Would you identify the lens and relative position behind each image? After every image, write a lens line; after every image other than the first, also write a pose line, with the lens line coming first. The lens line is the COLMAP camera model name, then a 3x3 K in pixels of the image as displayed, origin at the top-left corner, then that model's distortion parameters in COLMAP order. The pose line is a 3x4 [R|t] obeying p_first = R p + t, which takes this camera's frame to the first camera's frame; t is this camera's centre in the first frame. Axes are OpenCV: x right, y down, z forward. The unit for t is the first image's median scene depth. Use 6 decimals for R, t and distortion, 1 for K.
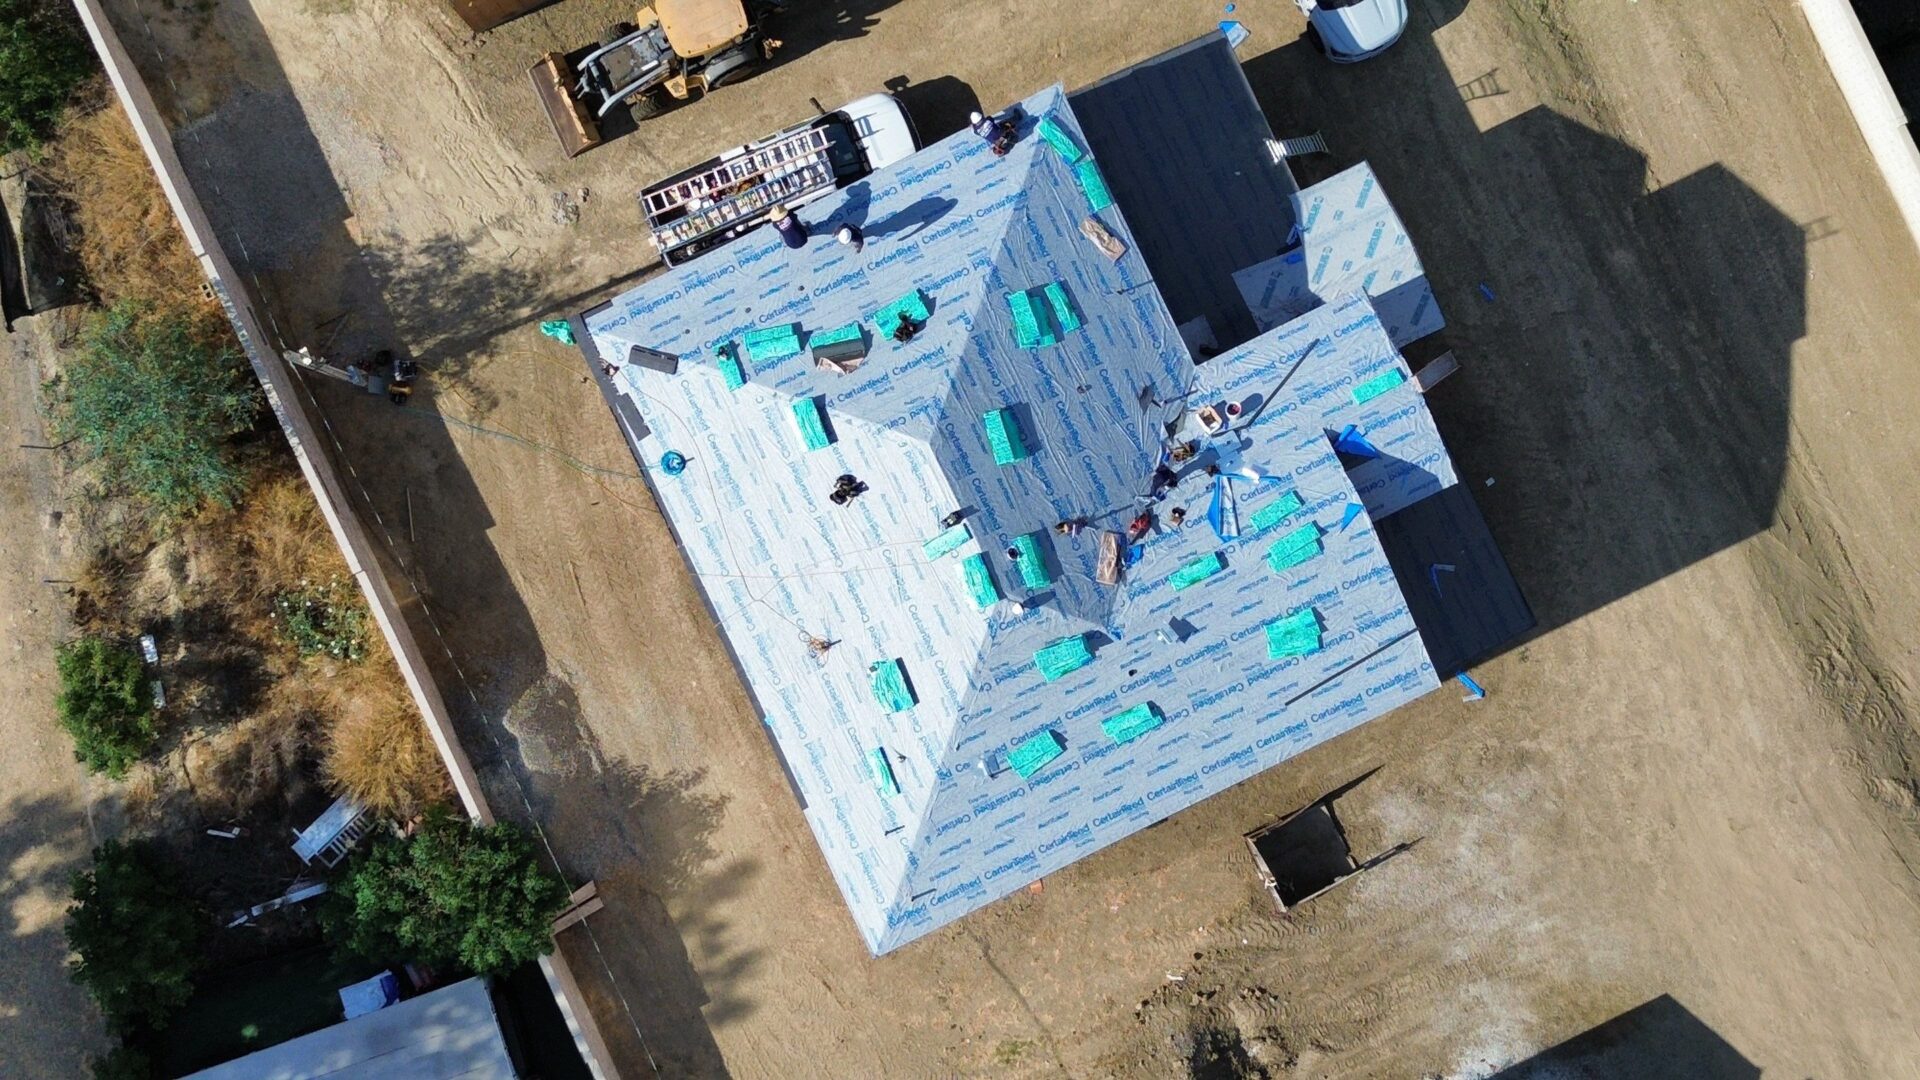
lens RADIAL K [[2803.0, 0, 961.0], [0, 2803.0, 545.0], [0, 0, 1]] dist [0.177662, 0.000000]
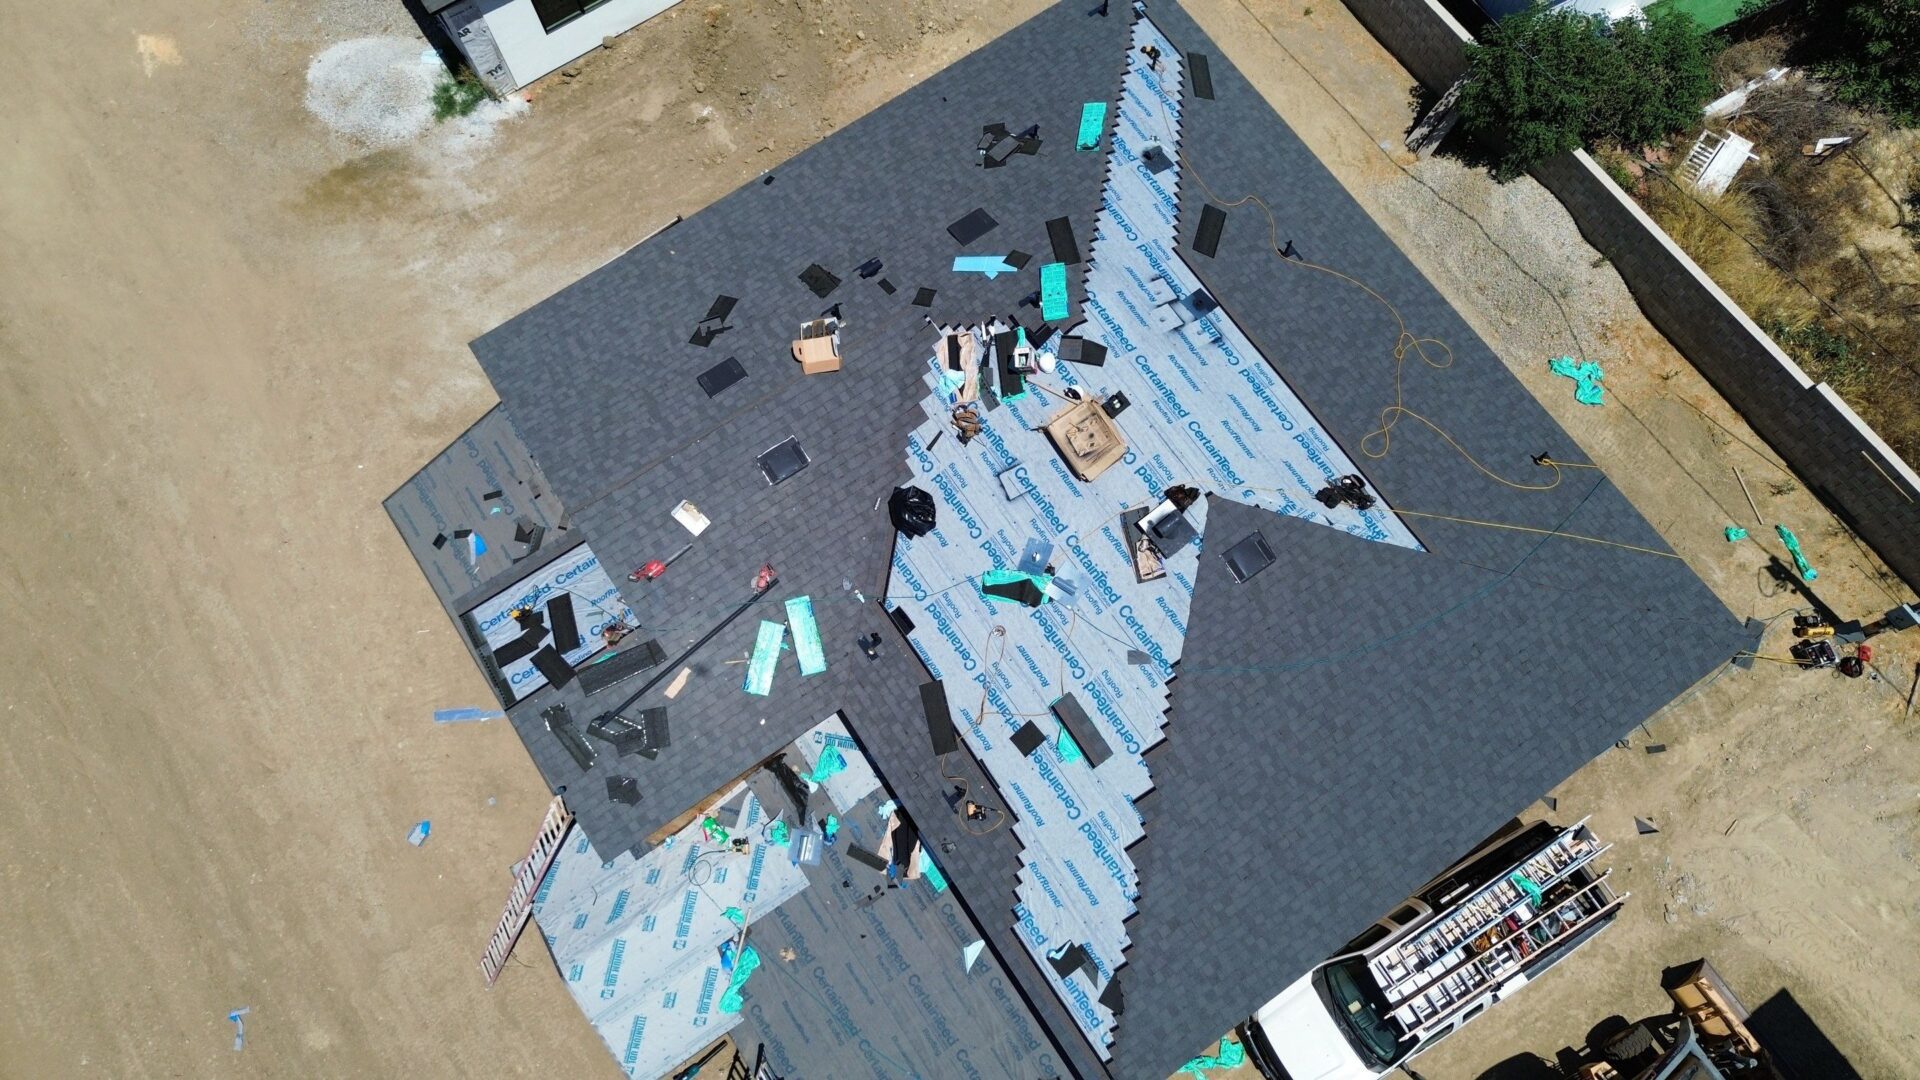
lens RADIAL K [[1364.3, 0, 959.7], [0, 1364.3, 546.5], [0, 0, 1]] dist [0.070204, -0.061741]
pose [[-0.988425, 0.149593, -0.025269, 0.057791], [-0.149084, -0.926870, 0.344507, -0.148558], [0.028114, 0.344287, 0.938443, 0.678410]]
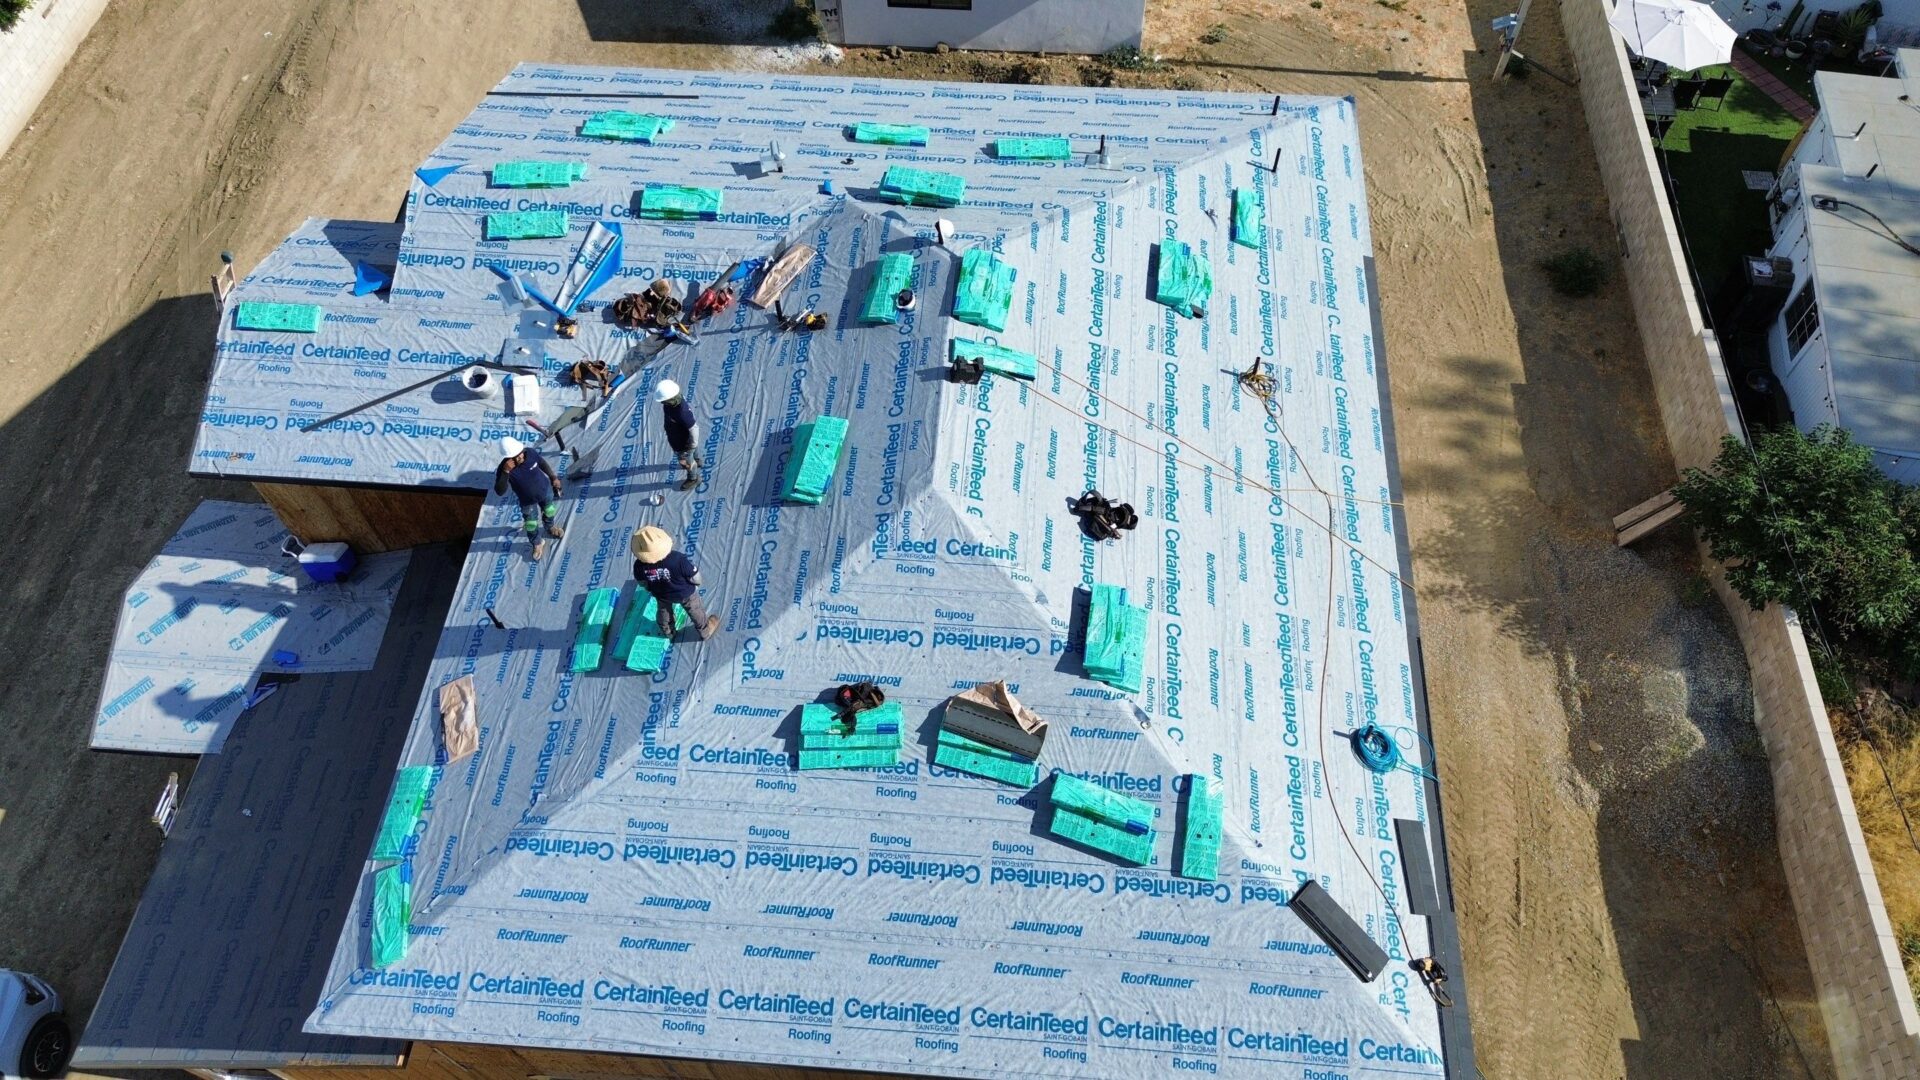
lens RADIAL K [[1364.3, 0, 958.1], [0, 1364.3, 540.4], [0, 0, 1]] dist [0.070204, -0.061741]
pose [[-0.864046, -0.409010, 0.293489, -0.095325], [0.503346, -0.711401, 0.490461, -0.166687], [0.008185, 0.571507, 0.820556, 0.771348]]
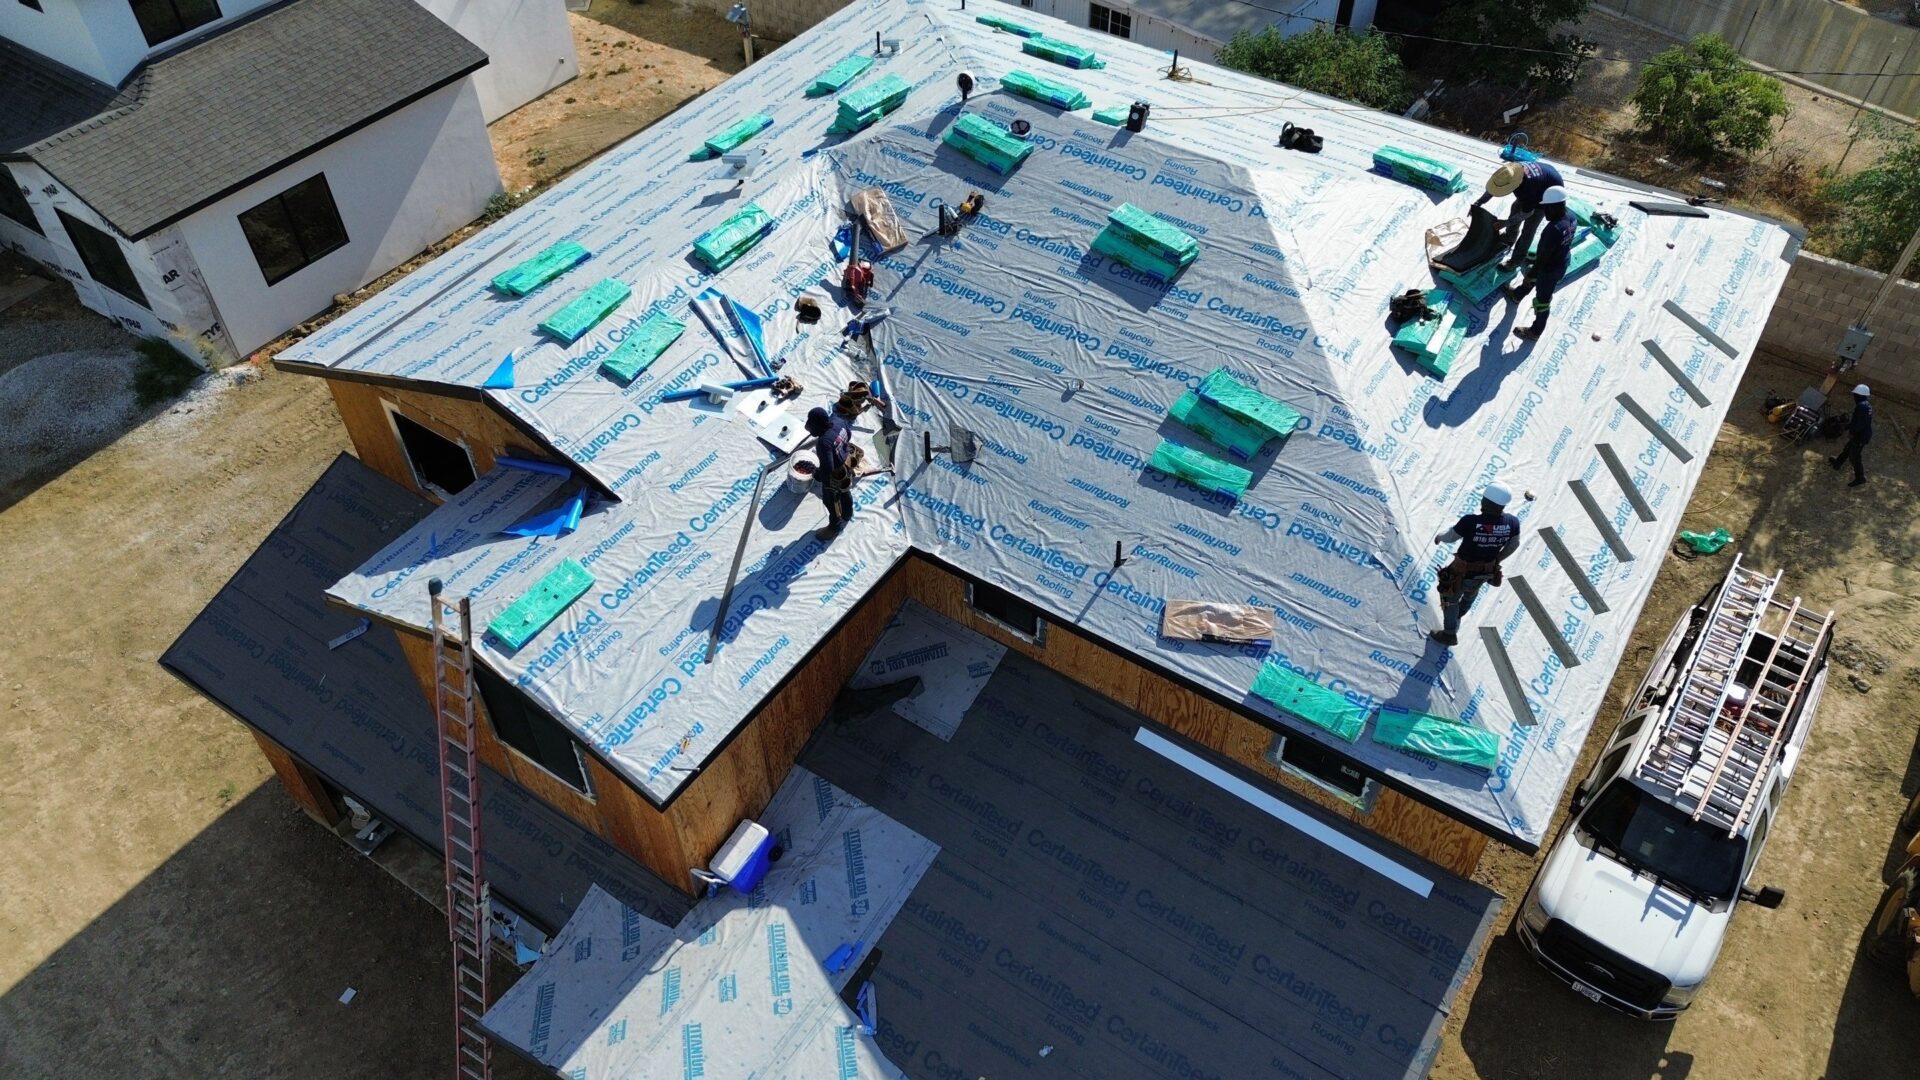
lens RADIAL K [[1364.3, 0, 959.7], [0, 1364.3, 541.7], [0, 0, 1]] dist [0.070204, -0.061741]
pose [[-0.859211, 0.373439, -0.349715, 0.162844], [-0.511071, -0.594781, 0.620517, -0.221641], [0.023721, 0.711884, 0.701897, 0.834561]]
